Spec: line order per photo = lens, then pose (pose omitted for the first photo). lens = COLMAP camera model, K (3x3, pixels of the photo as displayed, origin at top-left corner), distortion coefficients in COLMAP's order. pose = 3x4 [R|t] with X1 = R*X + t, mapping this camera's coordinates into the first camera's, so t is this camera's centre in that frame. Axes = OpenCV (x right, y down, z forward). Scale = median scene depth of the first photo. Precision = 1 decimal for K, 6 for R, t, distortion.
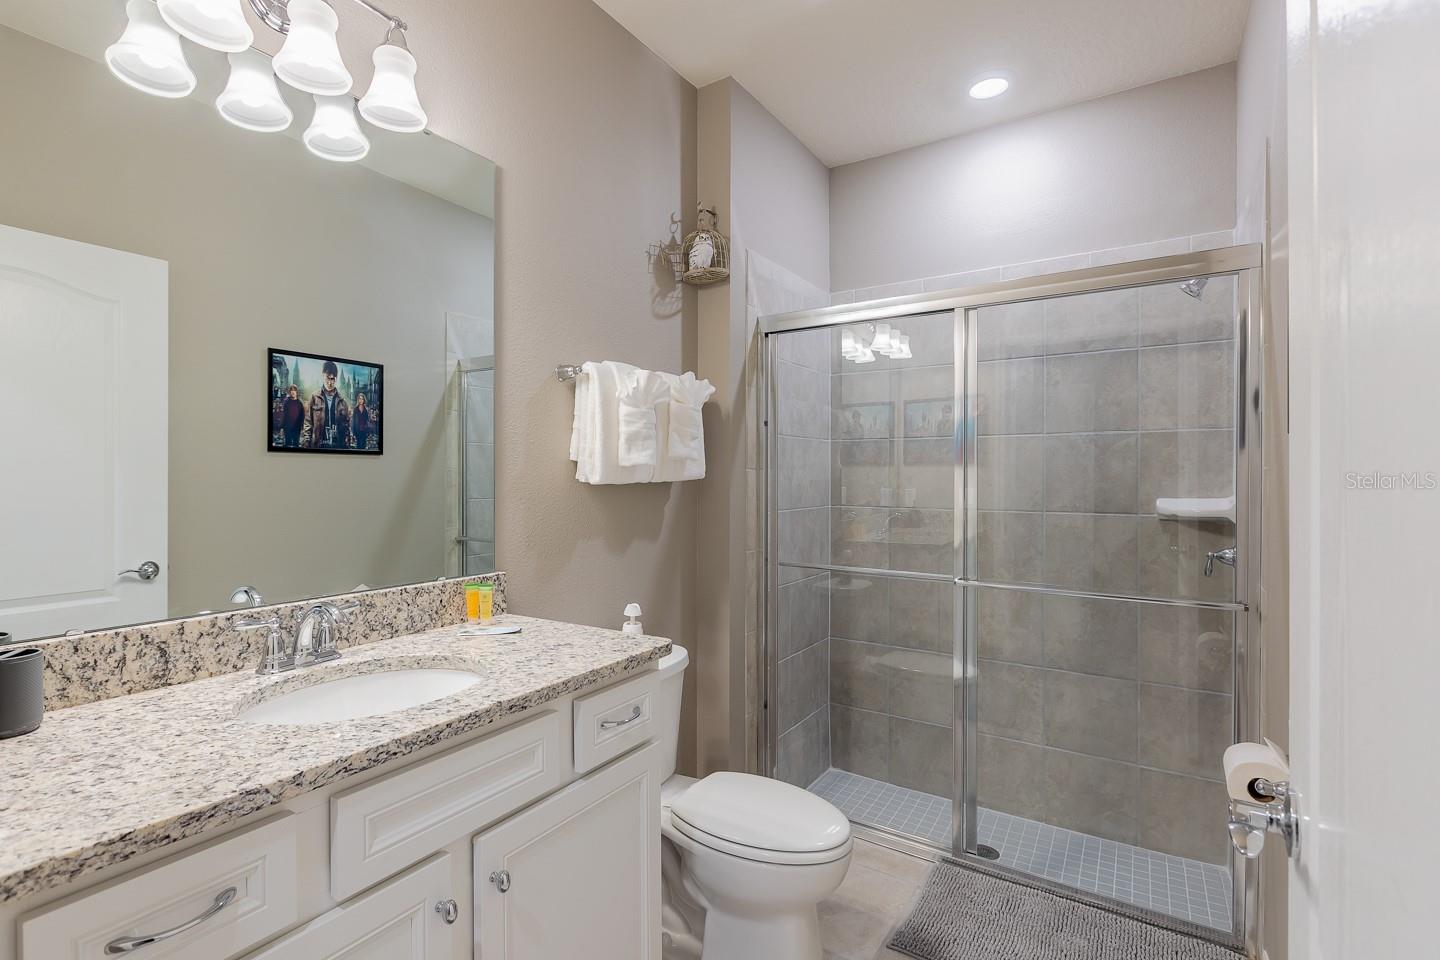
lens RADIAL K [[649.9, 0, 700.3], [0, 649.9, 478.2], [0, 0, 1]] dist [-0.001630, -0.001063]
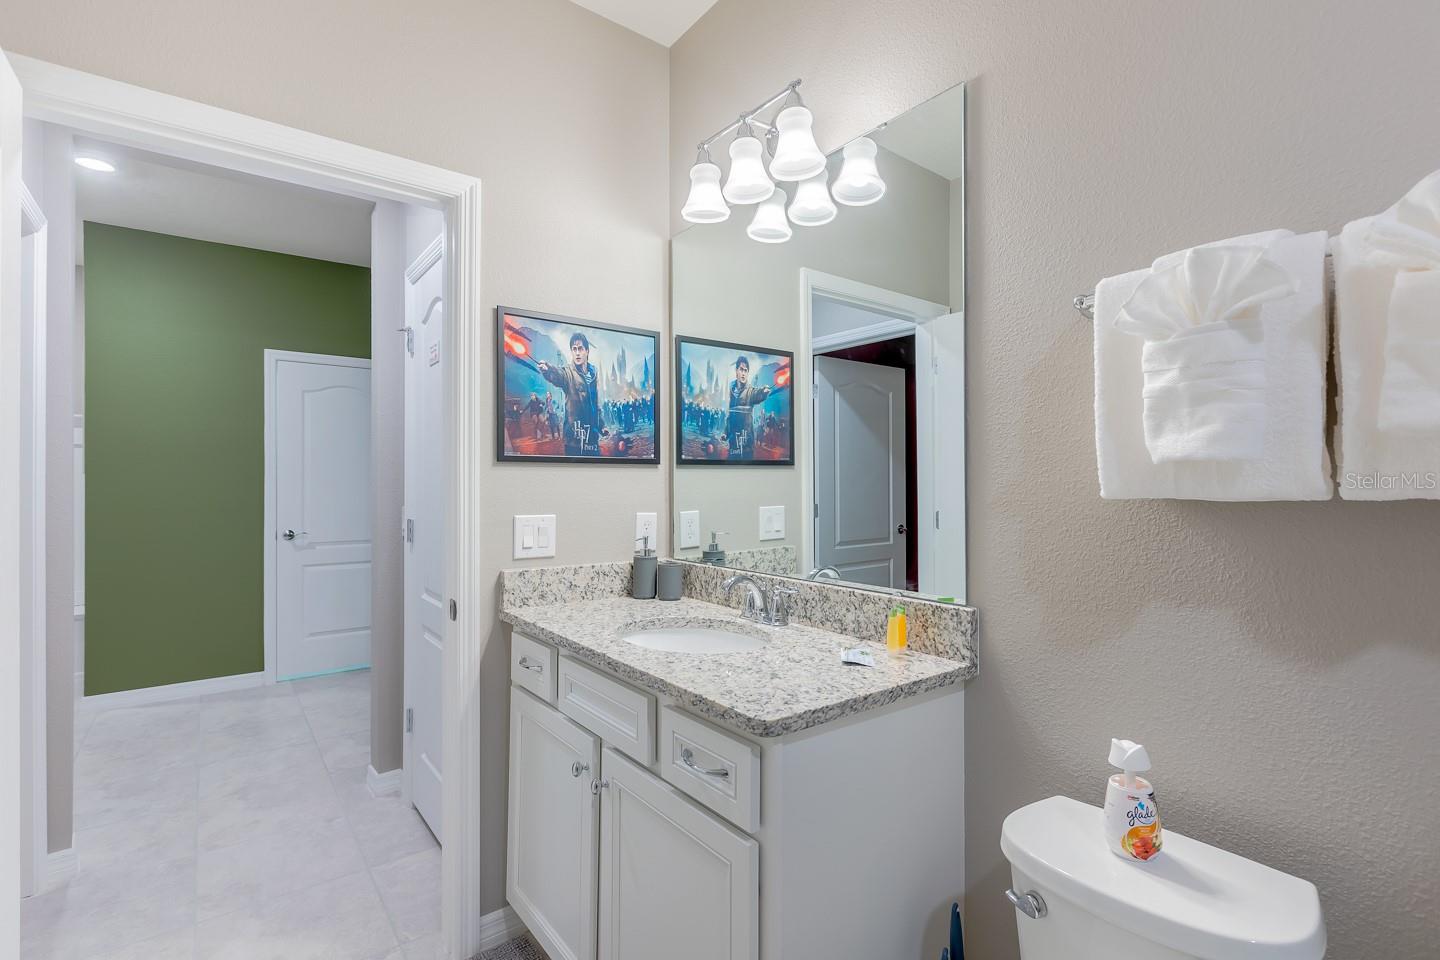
lens RADIAL K [[649.9, 0, 700.3], [0, 649.9, 478.2], [0, 0, 1]] dist [-0.001630, -0.001063]
pose [[-0.330388, -0.004135, -0.943836, 0.441186], [0.001857, 0.999986, -0.005031, -0.005254], [0.943843, -0.003415, -0.330376, 0.805343]]
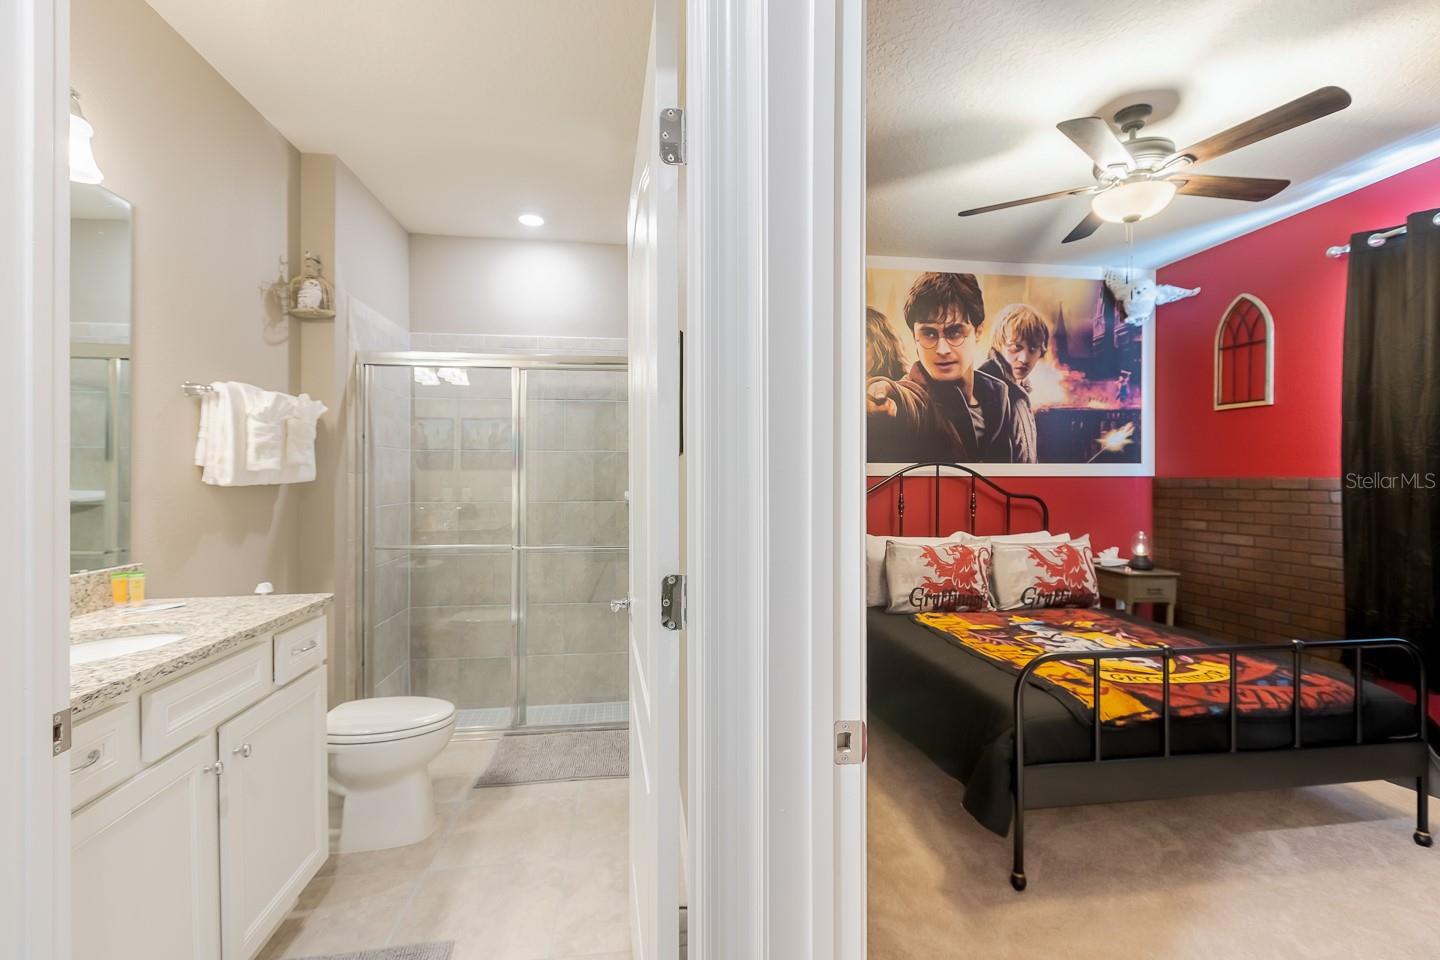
lens RADIAL K [[649.9, 0, 700.3], [0, 649.9, 478.2], [0, 0, 1]] dist [-0.001630, -0.001063]
pose [[0.763522, -0.000715, 0.645781, -0.252319], [0.001870, 0.999998, -0.001104, -0.001738], [-0.645779, 0.002051, 0.763522, -0.442584]]
